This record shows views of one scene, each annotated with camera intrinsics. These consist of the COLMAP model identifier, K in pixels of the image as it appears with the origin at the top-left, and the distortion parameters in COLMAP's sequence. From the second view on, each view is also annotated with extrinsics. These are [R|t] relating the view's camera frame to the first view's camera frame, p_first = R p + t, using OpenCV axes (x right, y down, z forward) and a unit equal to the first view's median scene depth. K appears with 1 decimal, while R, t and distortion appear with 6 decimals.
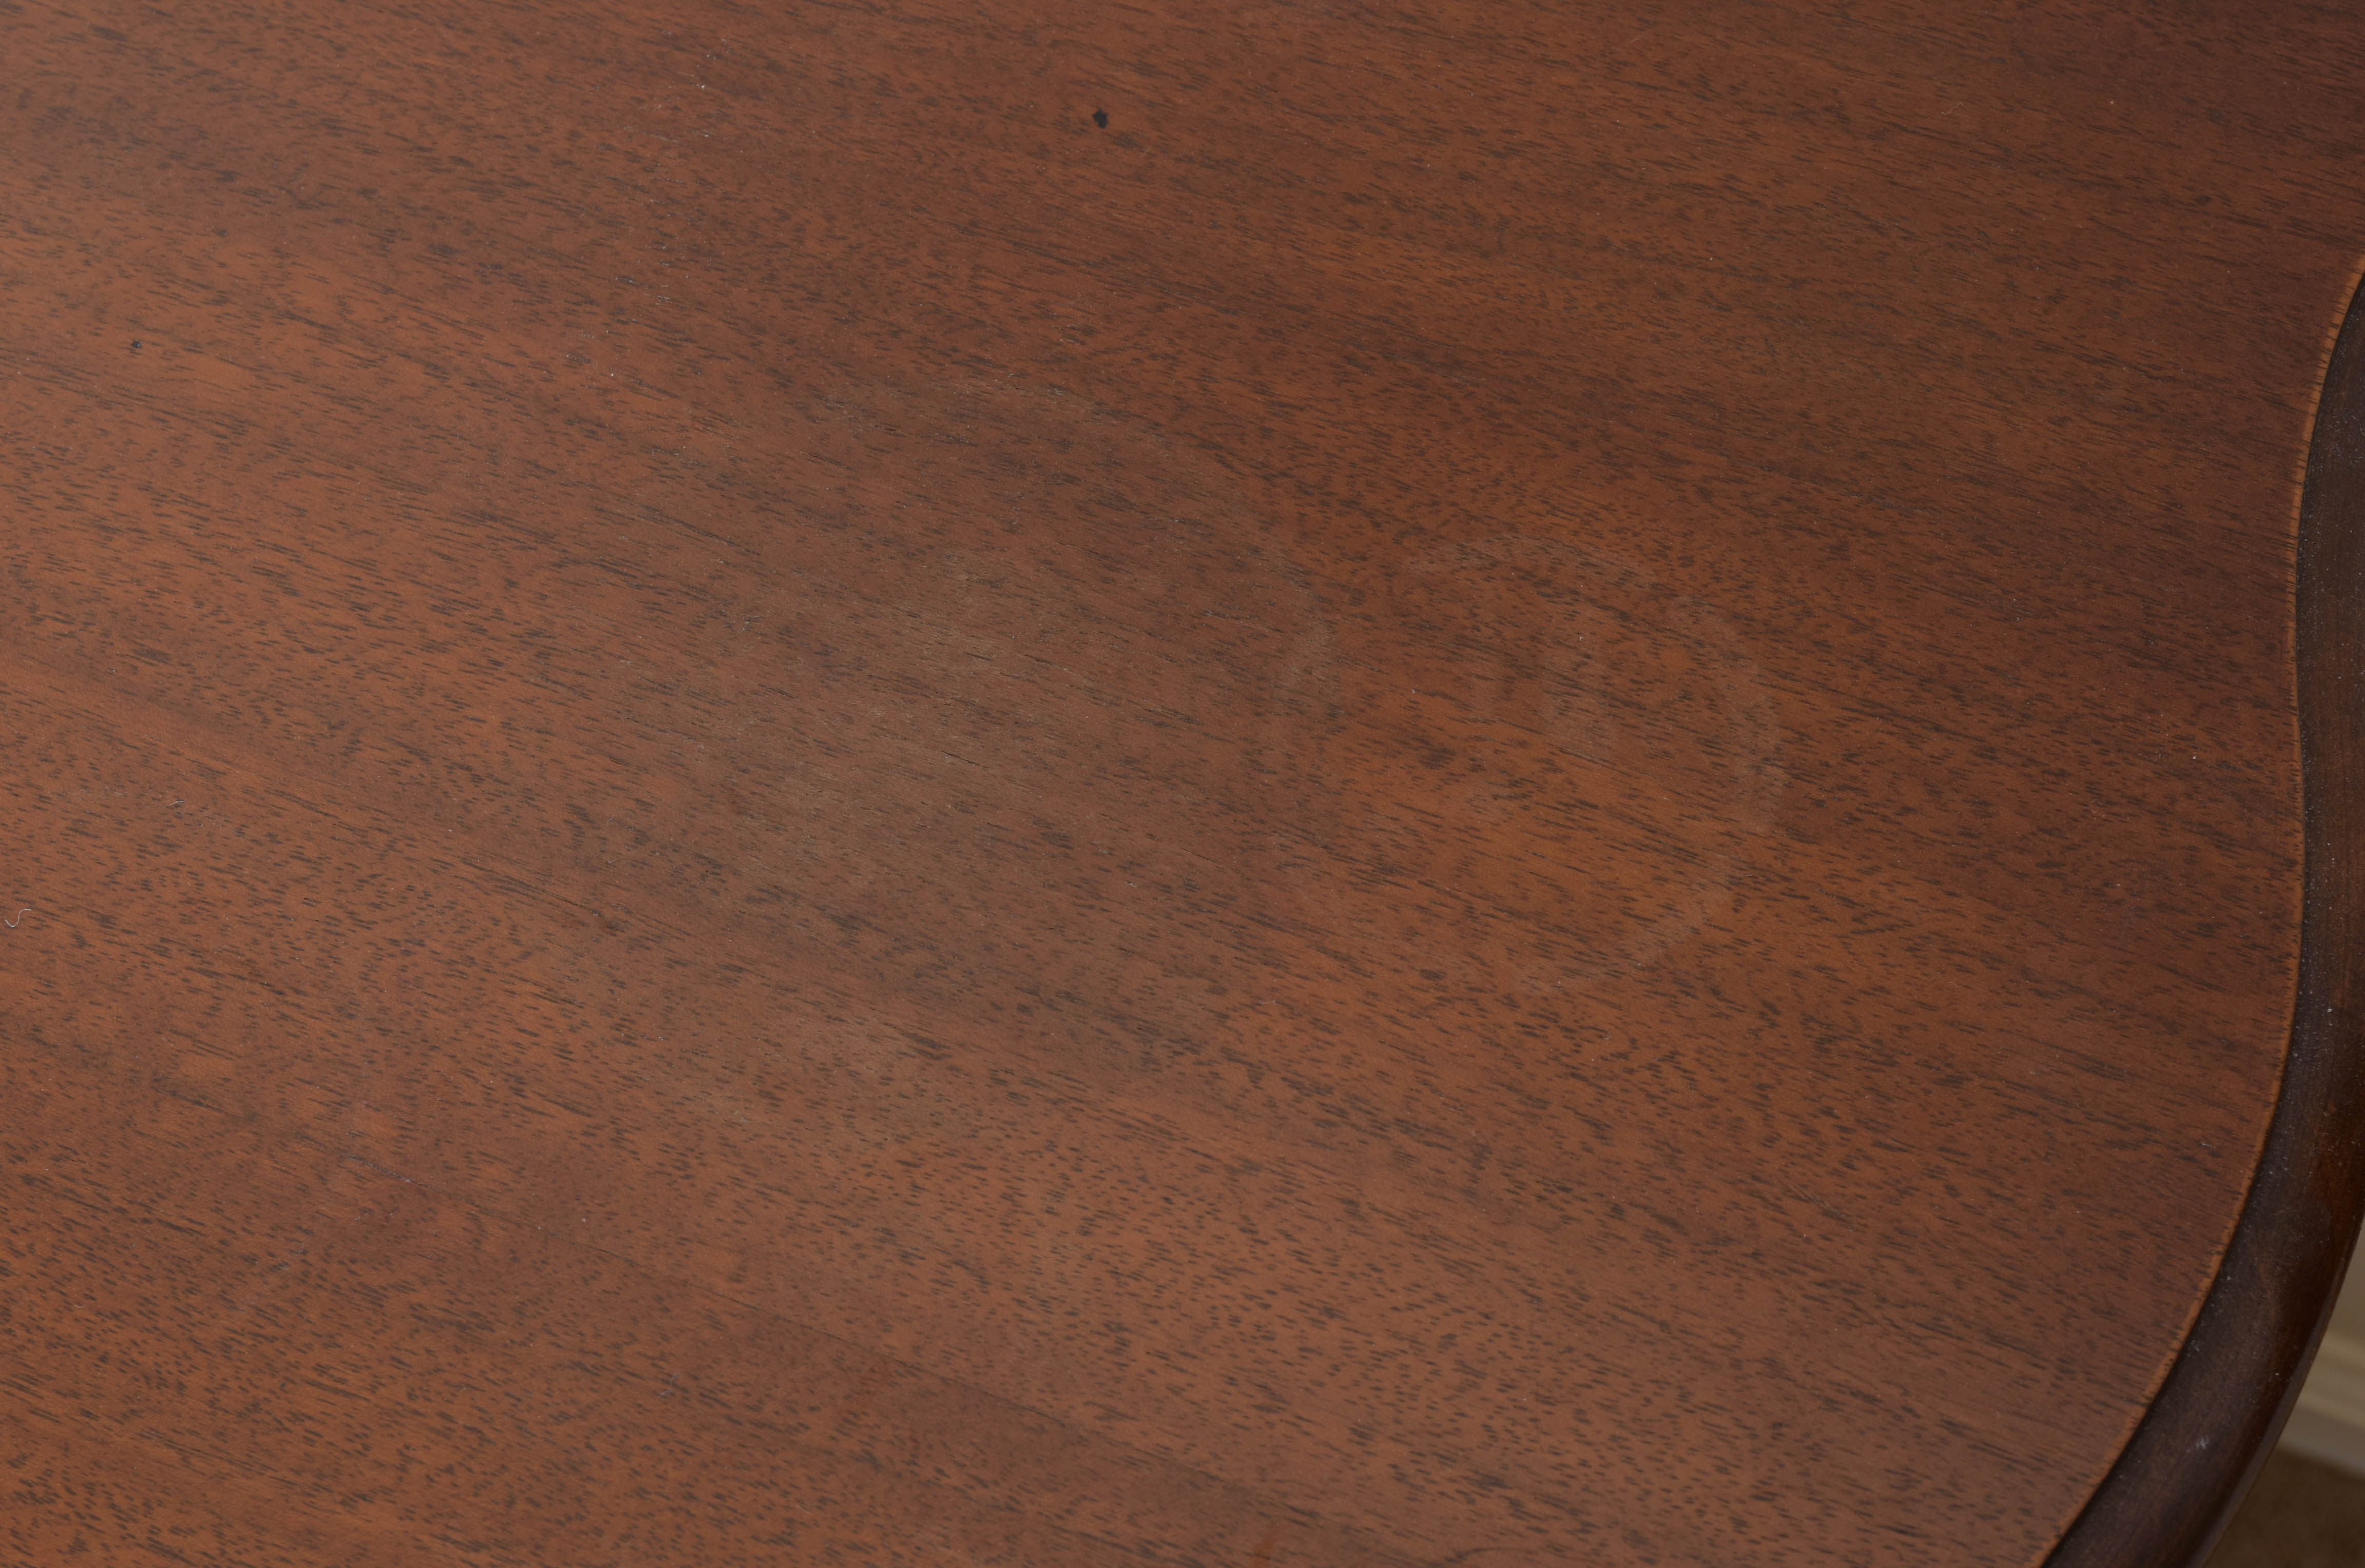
lens RADIAL K [[4139.1, 0, 1182.5], [0, 4139.1, 784.0], [0, 0, 1]] dist [-0.010527, -0.066941]
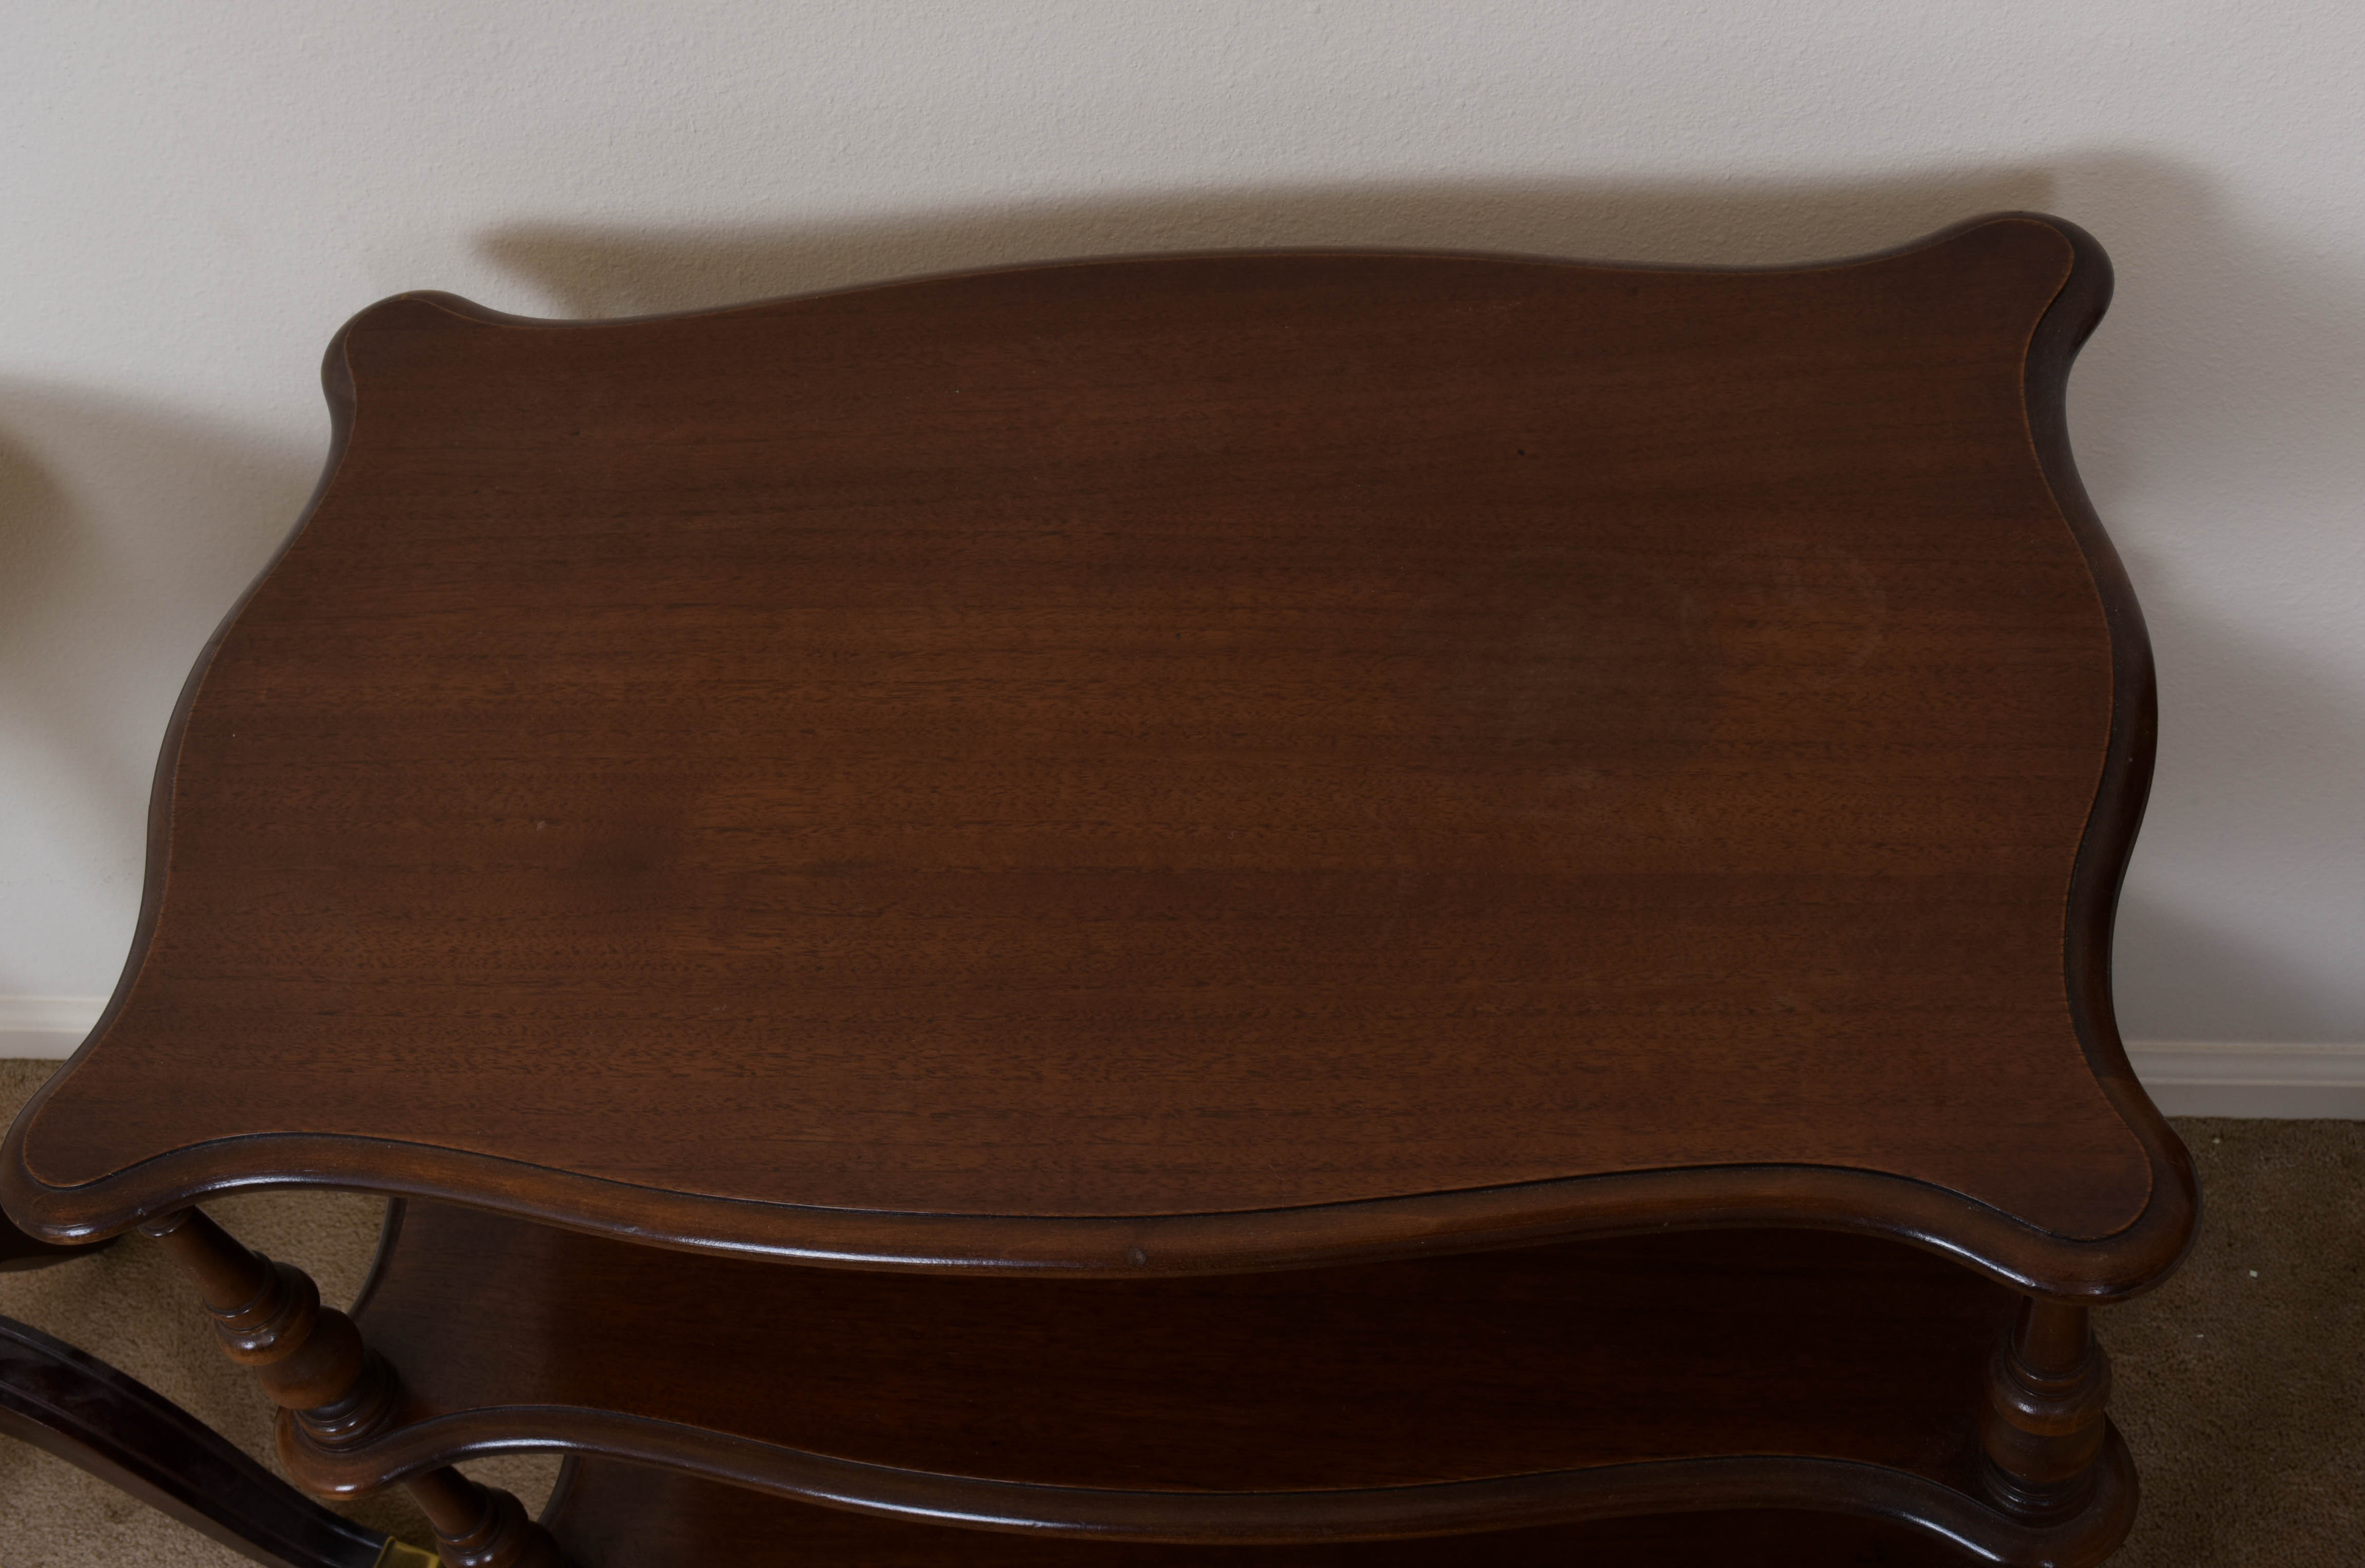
lens RADIAL K [[2859.5, 0, 1182.5], [0, 2859.5, 784.0], [0, 0, 1]] dist [-0.019960, -0.031784]
pose [[0.961008, -0.267482, 0.070124, -0.427724], [0.276018, 0.943189, -0.184955, 0.317298], [-0.016668, 0.197099, 0.980242, -0.703646]]
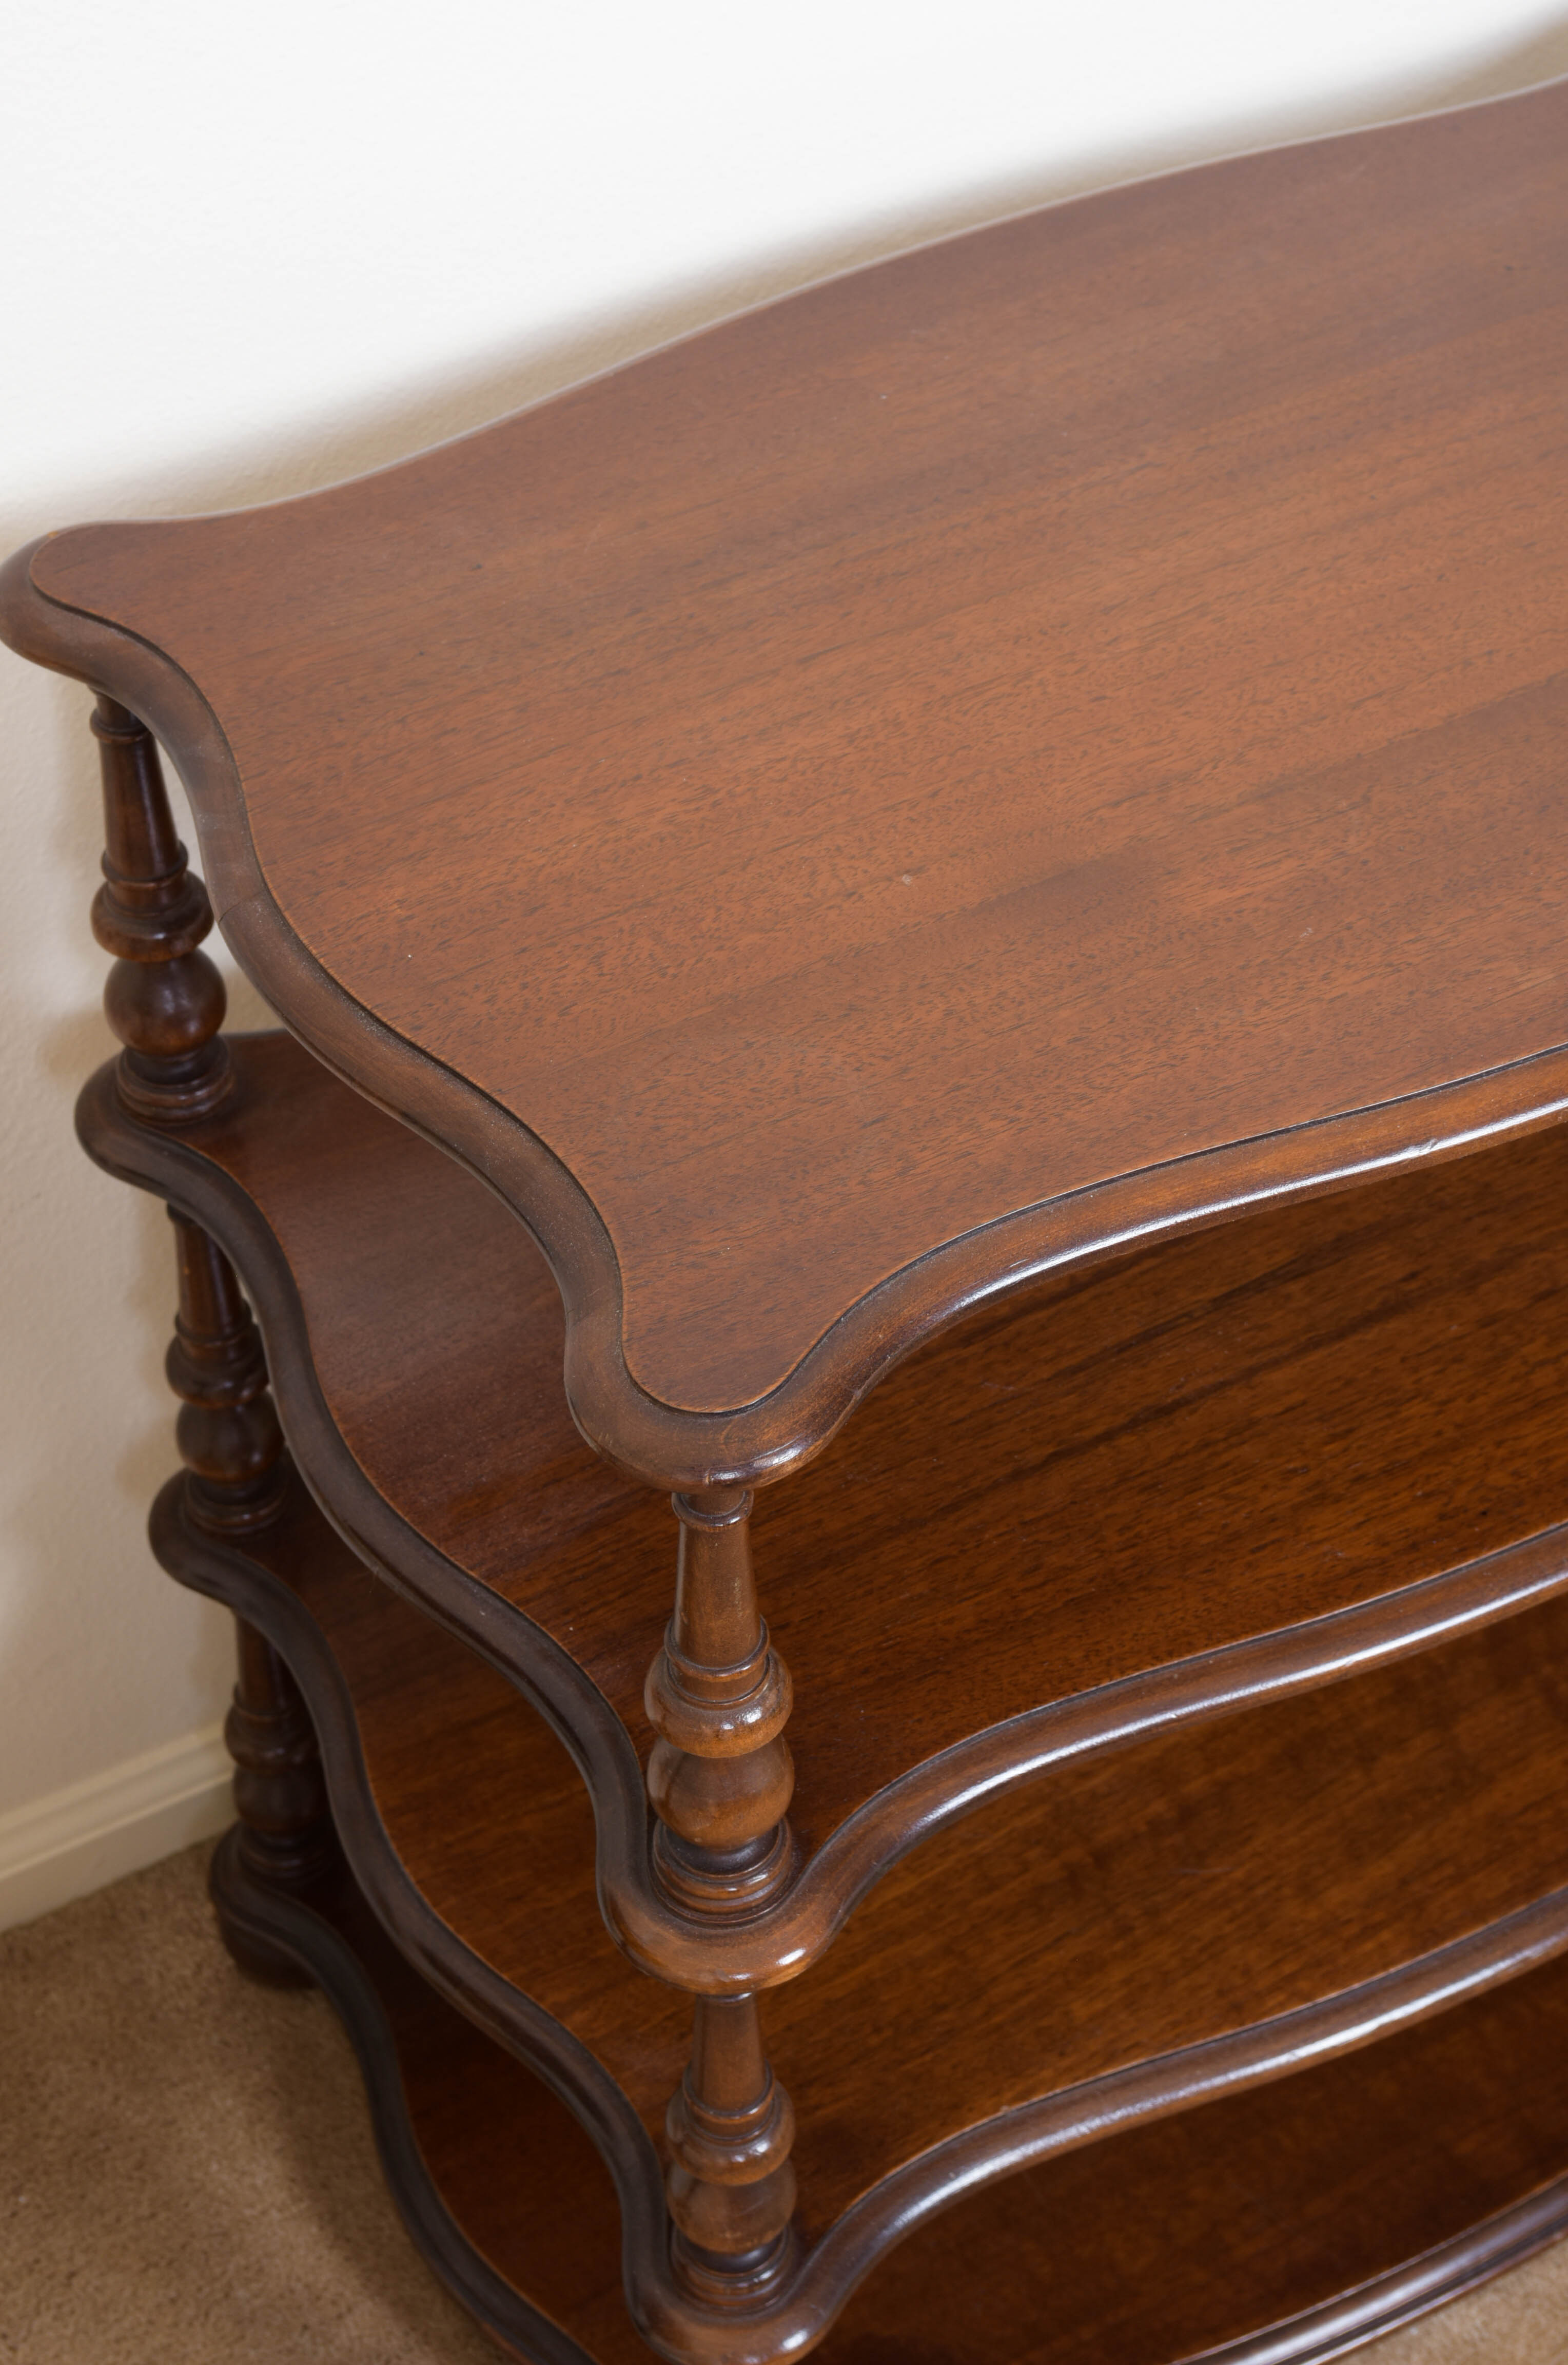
lens RADIAL K [[4139.1, 0, 784.0], [0, 4139.1, 1182.5], [0, 0, 1]] dist [-0.010527, -0.066941]
pose [[0.607858, -0.509560, 0.608981, -2.111150], [0.683937, 0.725623, -0.075516, 0.116024], [-0.403410, 0.462407, 0.789582, -0.456454]]
